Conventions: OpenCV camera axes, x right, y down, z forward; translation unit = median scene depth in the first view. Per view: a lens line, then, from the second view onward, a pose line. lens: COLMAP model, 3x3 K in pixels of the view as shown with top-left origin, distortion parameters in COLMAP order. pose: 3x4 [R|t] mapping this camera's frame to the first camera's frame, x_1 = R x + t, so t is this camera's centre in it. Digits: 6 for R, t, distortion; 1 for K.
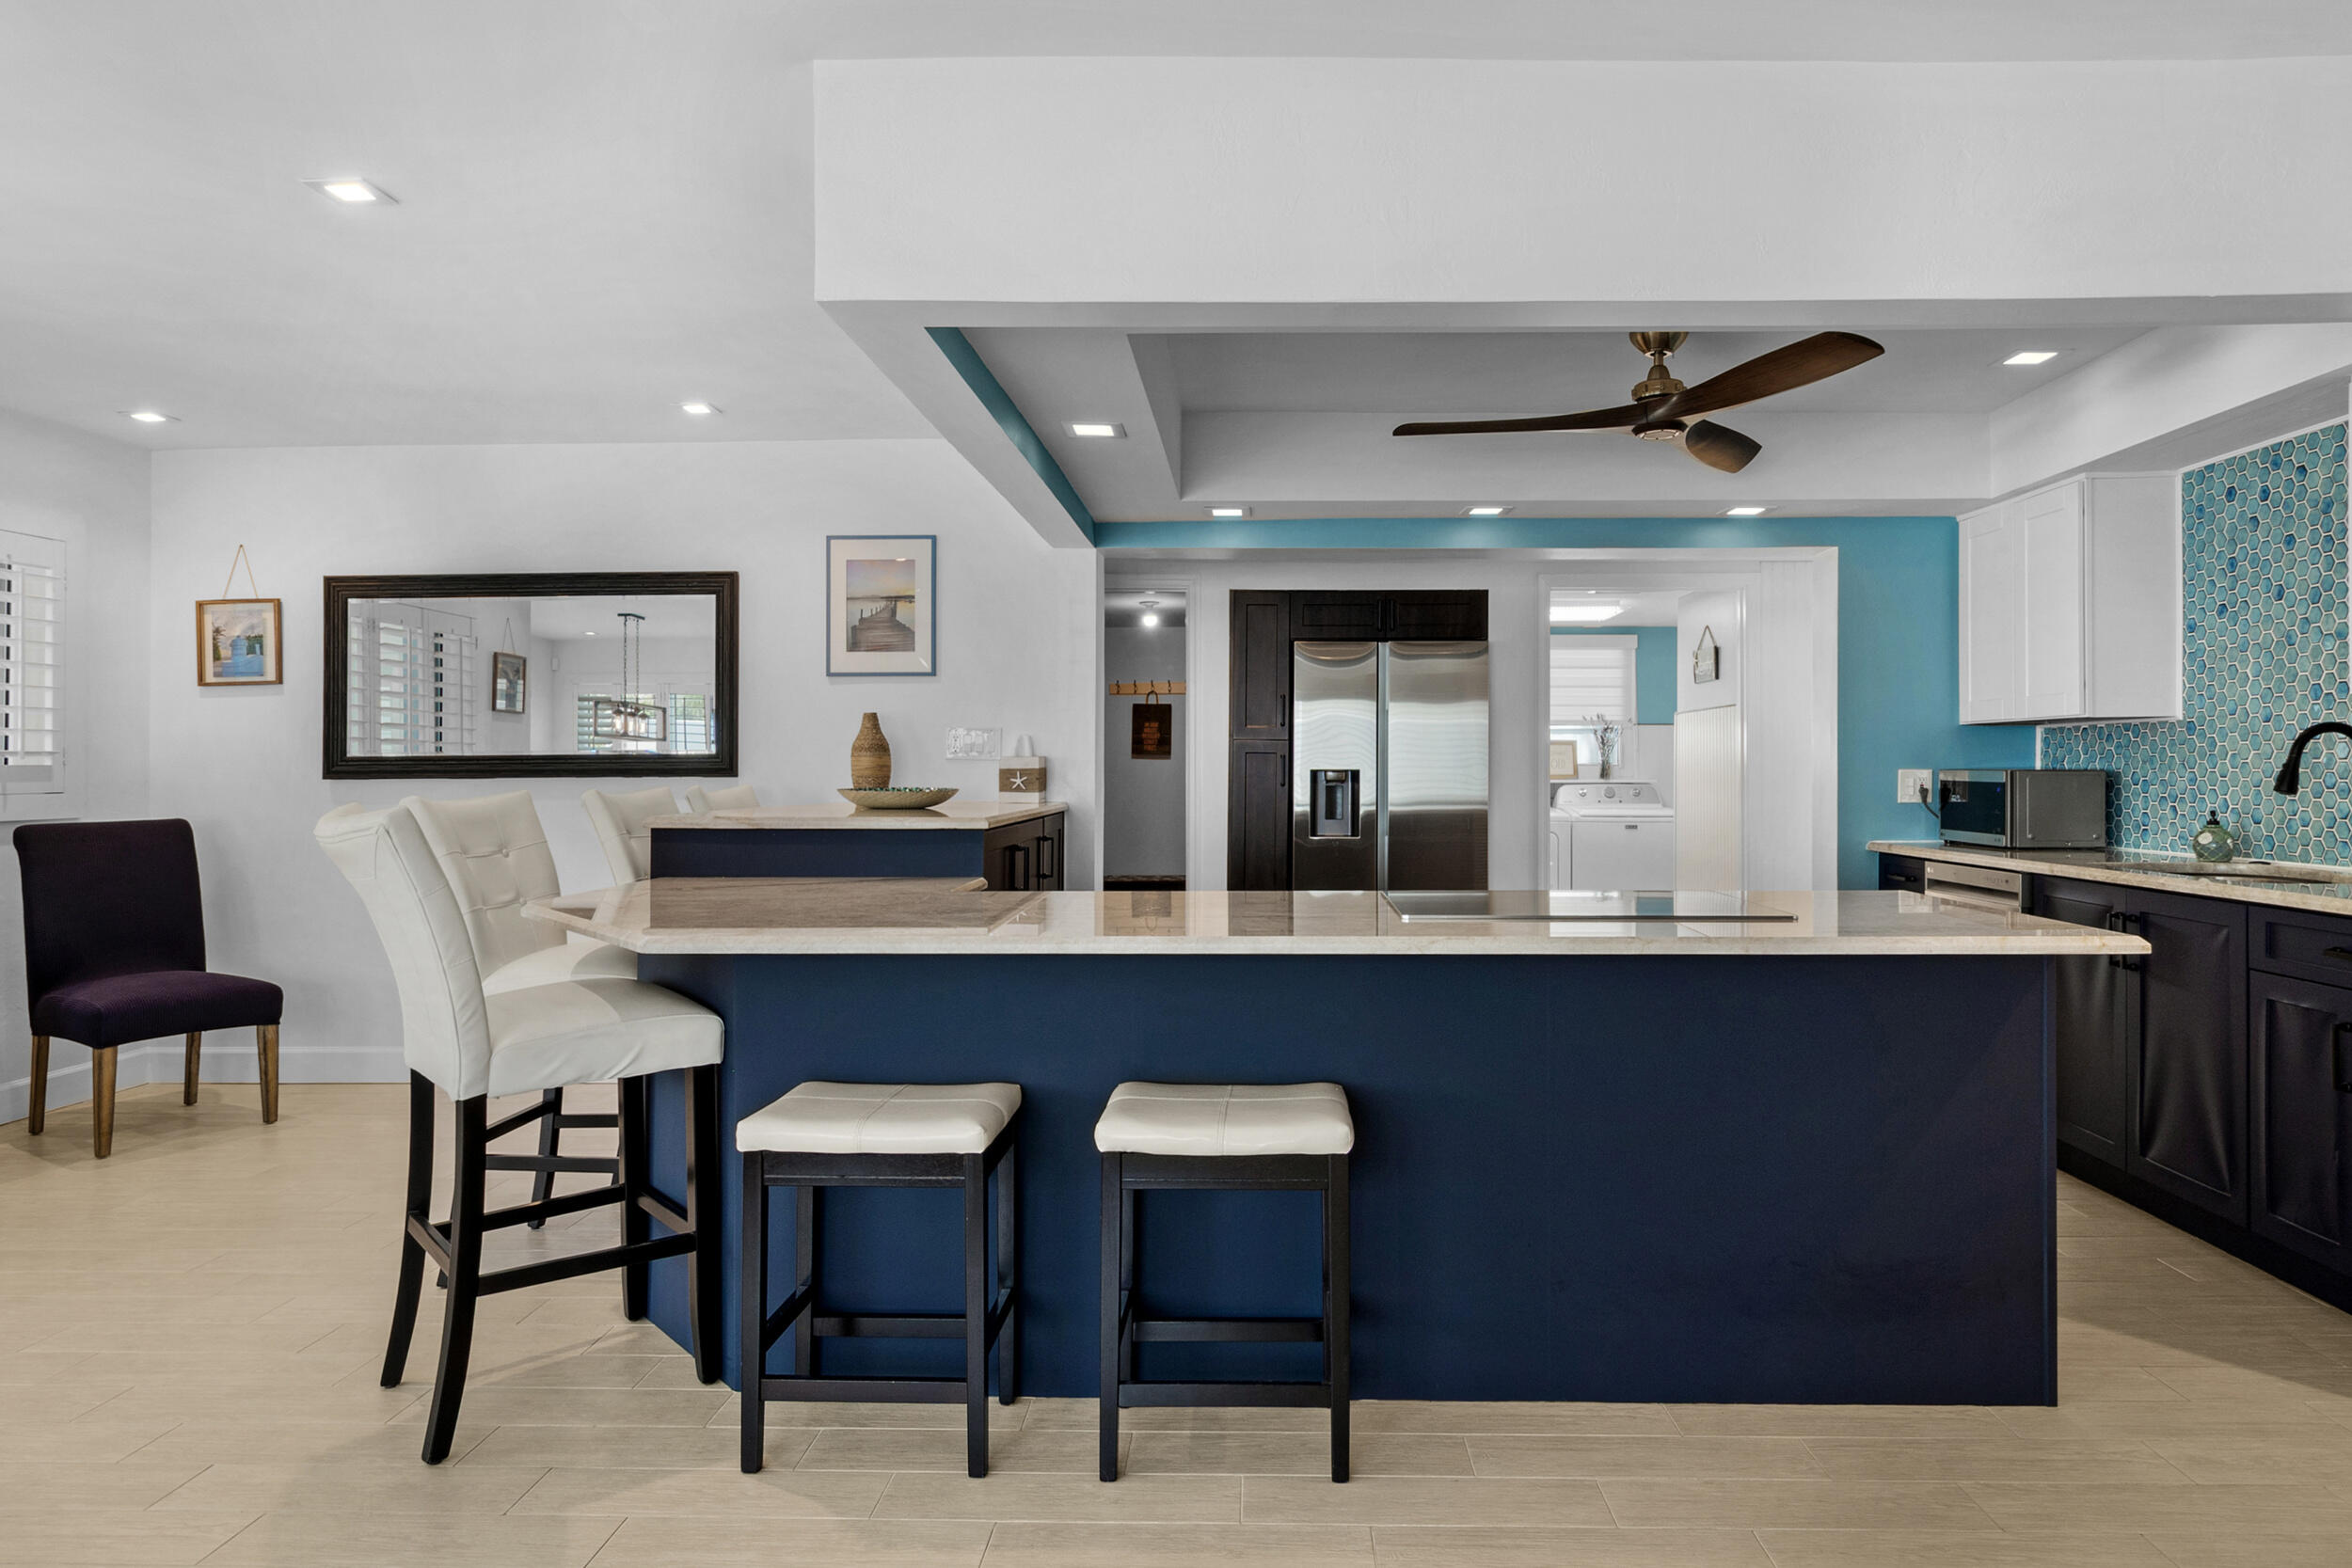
lens RADIAL K [[1430.0, 0, 1226.6], [0, 1430.0, 771.7], [0, 0, 1]] dist [0.003769, 0.001313]
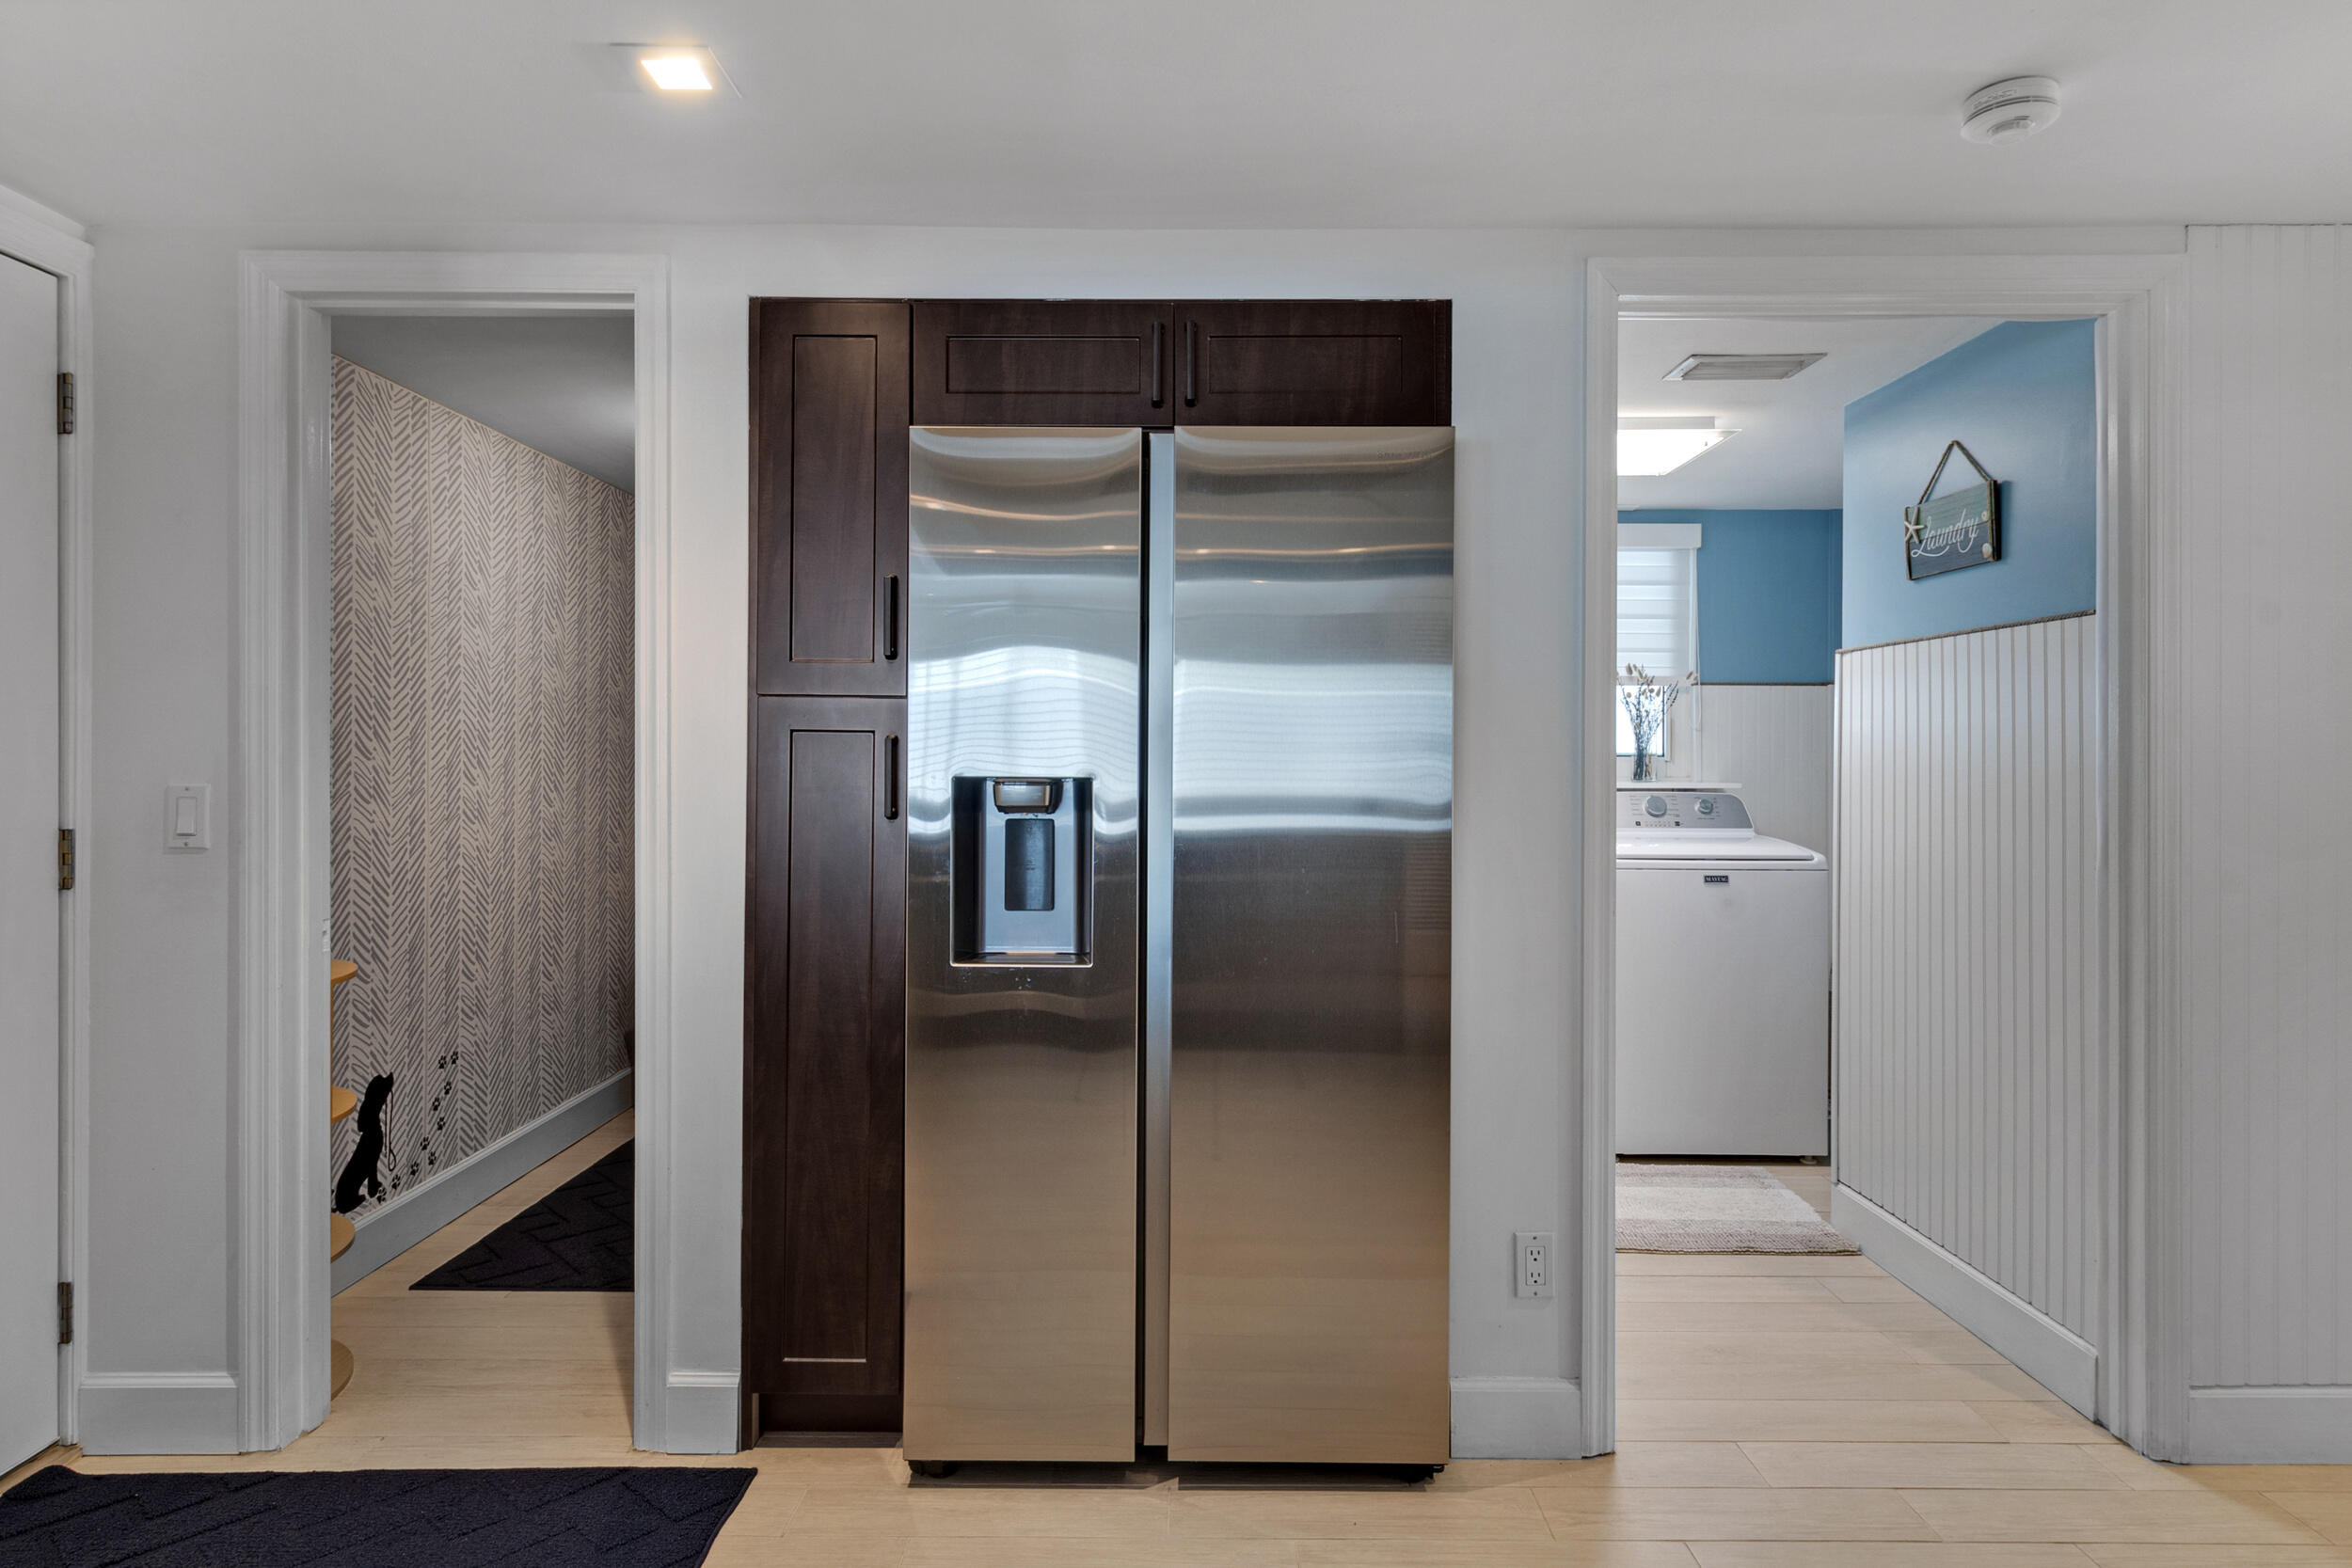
lens RADIAL K [[1297.1, 0, 1184.9], [0, 1297.1, 750.7], [0, 0, 1]] dist [0.004288, 0.000802]
pose [[0.999979, 0.005854, 0.002632, 0.139635], [-0.005861, 0.999980, 0.002552, -0.011331], [-0.002617, -0.002567, 0.999993, 0.818759]]
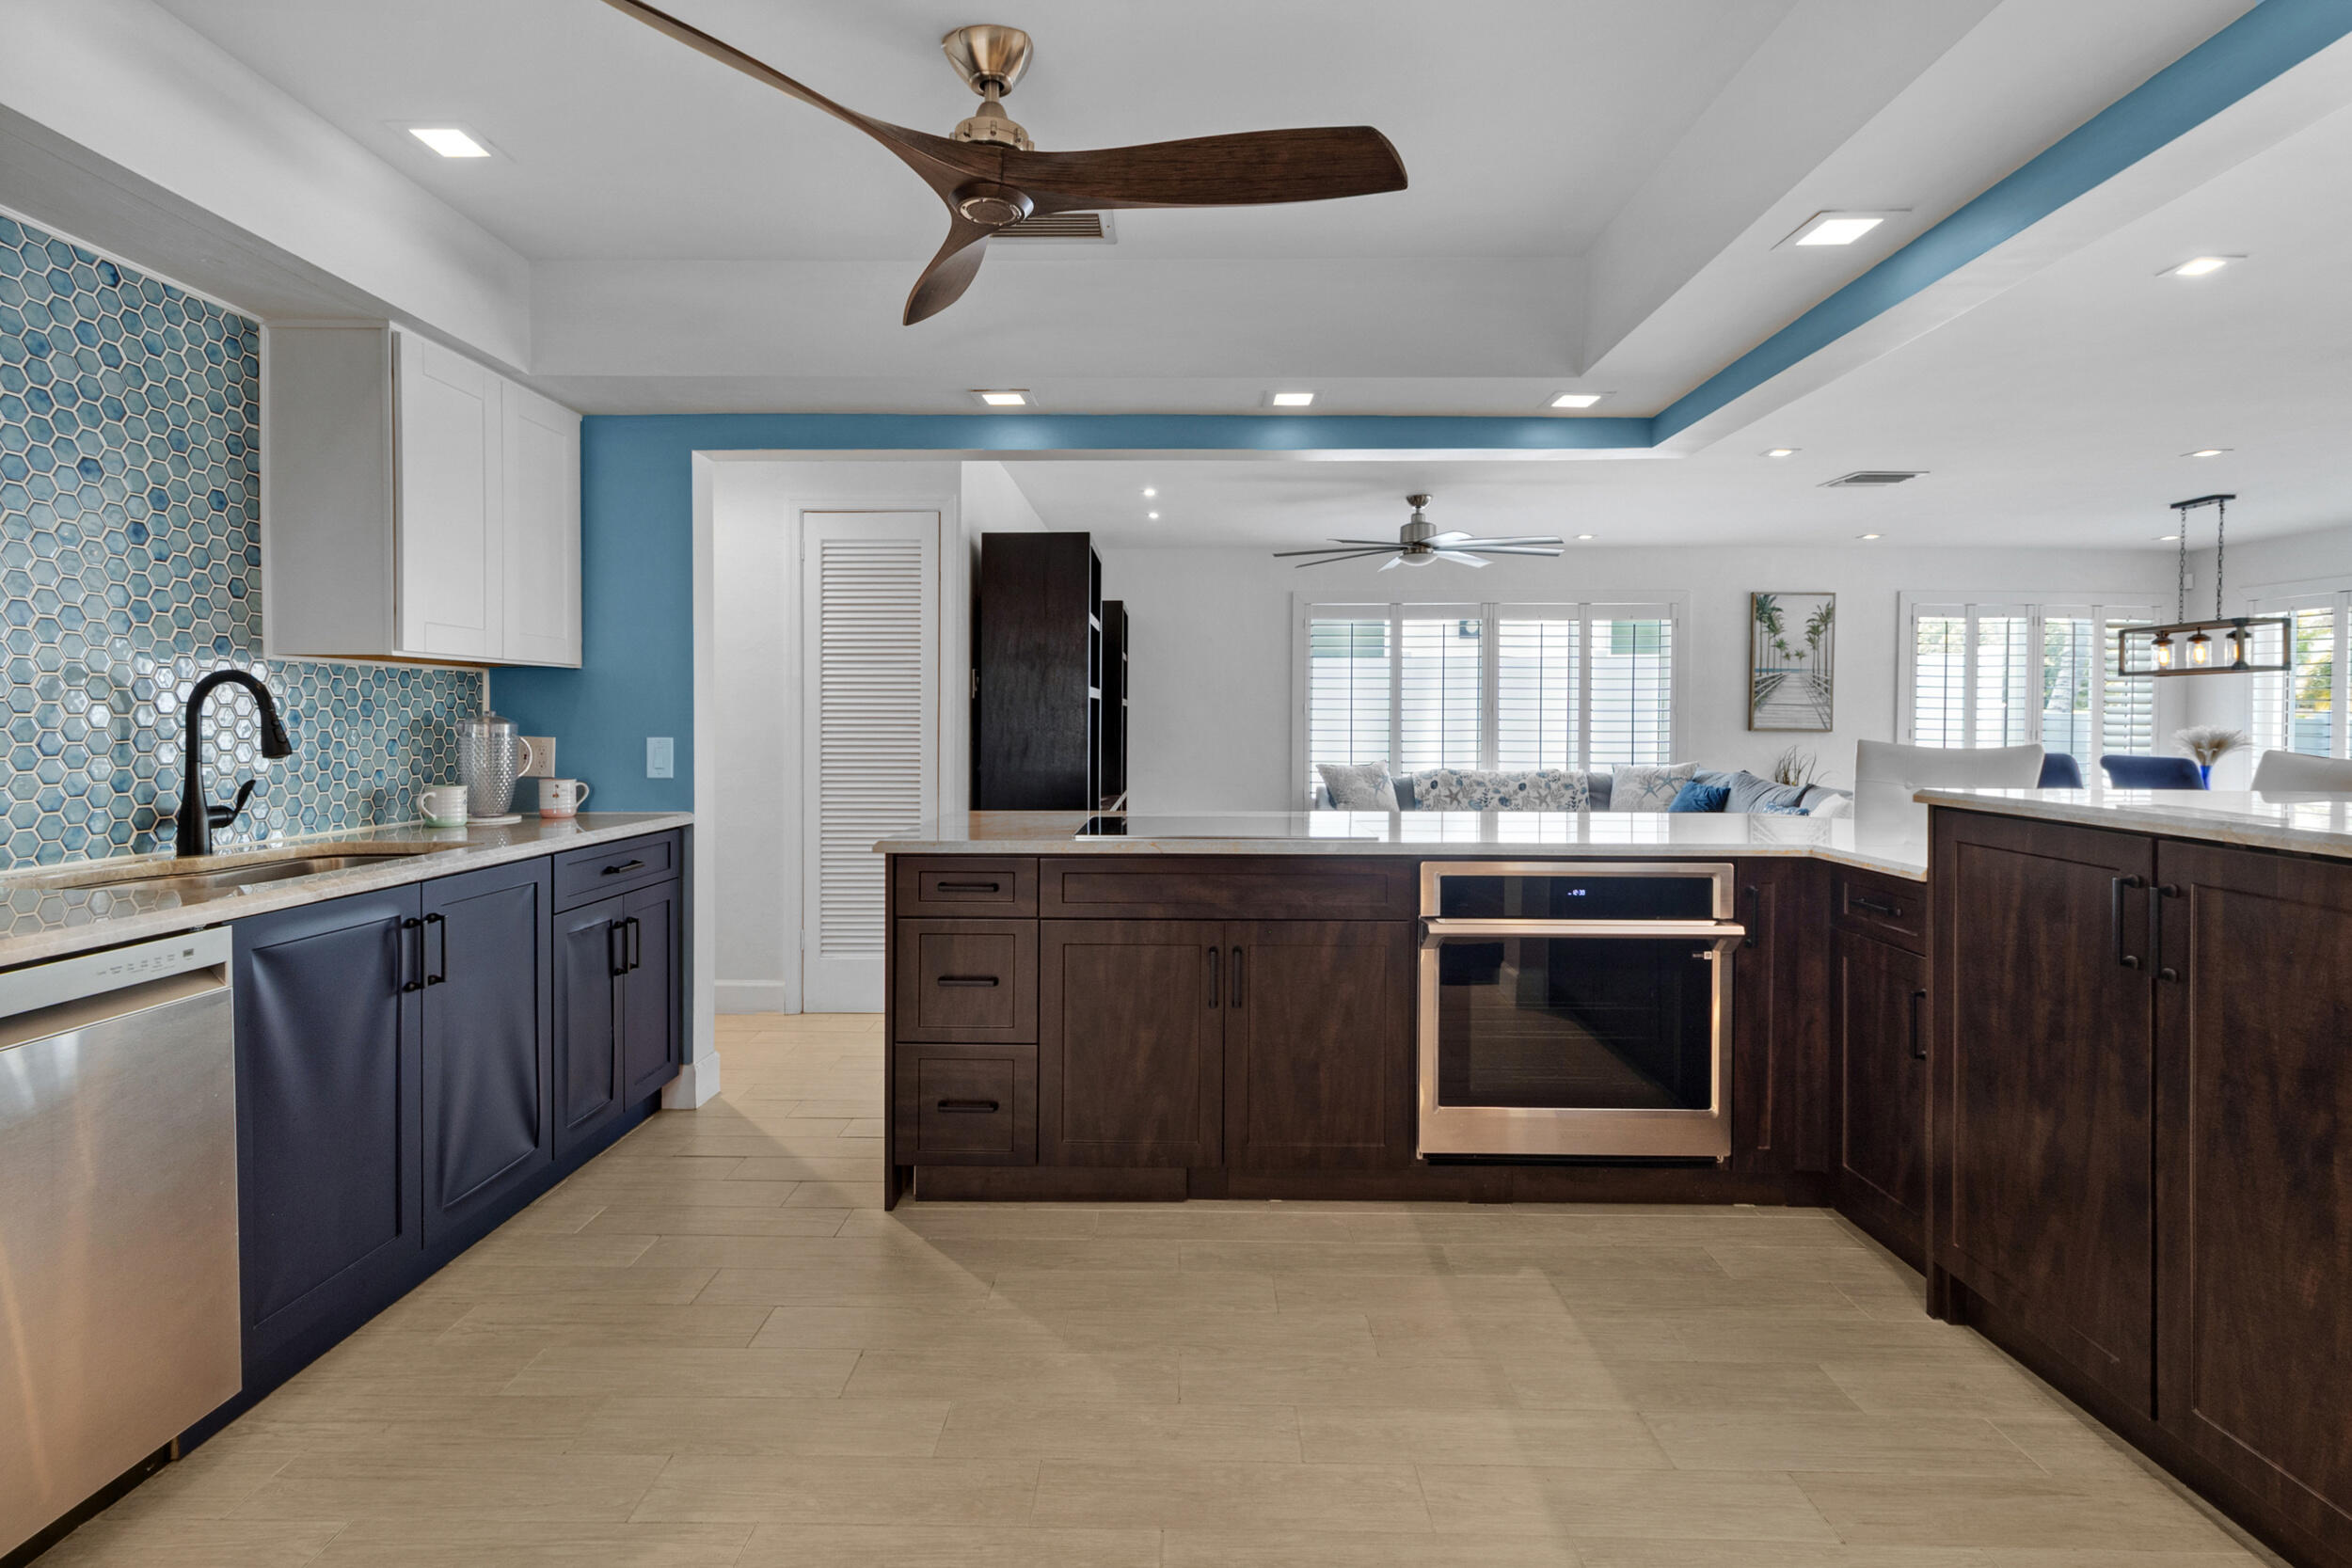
lens RADIAL K [[1113.0, 0, 1168.6], [0, 1113.0, 754.1], [0, 0, 1]] dist [0.026104, 0.000146]
pose [[-0.999989, 0.004419, -0.001604, 0.166015], [0.004362, 0.999415, 0.033925, -0.004032], [0.001753, 0.033917, -0.999423, 1.138381]]
